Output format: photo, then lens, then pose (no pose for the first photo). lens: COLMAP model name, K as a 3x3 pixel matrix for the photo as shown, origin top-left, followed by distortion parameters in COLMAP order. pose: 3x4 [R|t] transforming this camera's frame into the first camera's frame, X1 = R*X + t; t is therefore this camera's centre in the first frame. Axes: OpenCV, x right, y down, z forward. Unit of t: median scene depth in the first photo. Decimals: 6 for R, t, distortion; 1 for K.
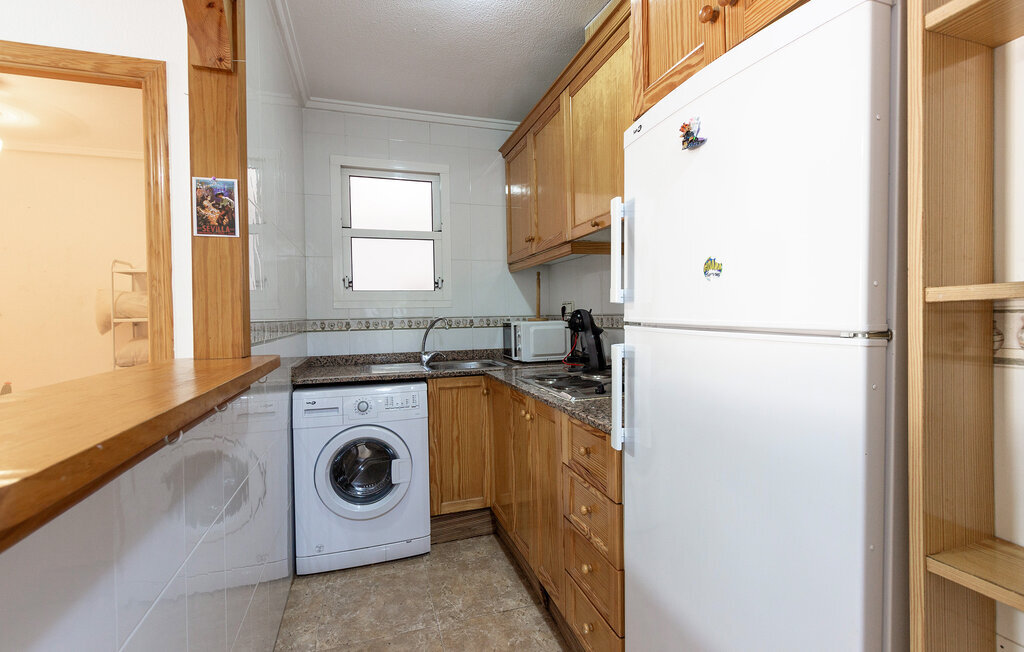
lens RADIAL K [[466.1, 0, 516.0], [0, 466.1, 324.1], [0, 0, 1]] dist [0.000463, -0.000265]
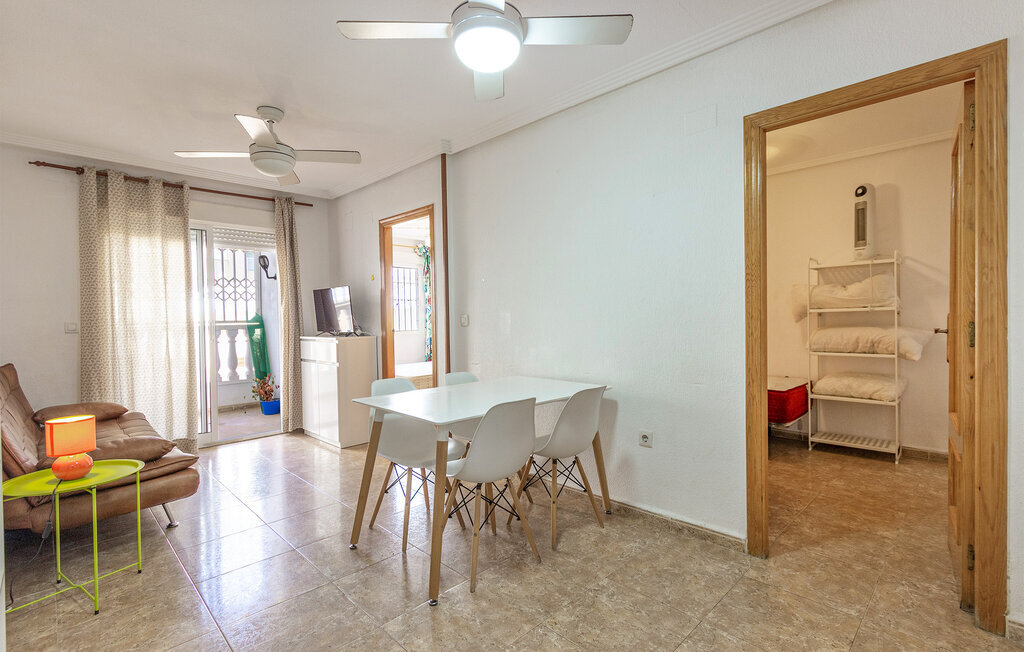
lens RADIAL K [[466.1, 0, 516.0], [0, 466.1, 324.1], [0, 0, 1]] dist [0.000463, -0.000265]
pose [[0.456875, 0.025380, -0.889169, -0.346560], [-0.011835, 0.999678, 0.022453, 0.015168], [0.889452, 0.000265, 0.457029, -0.340712]]
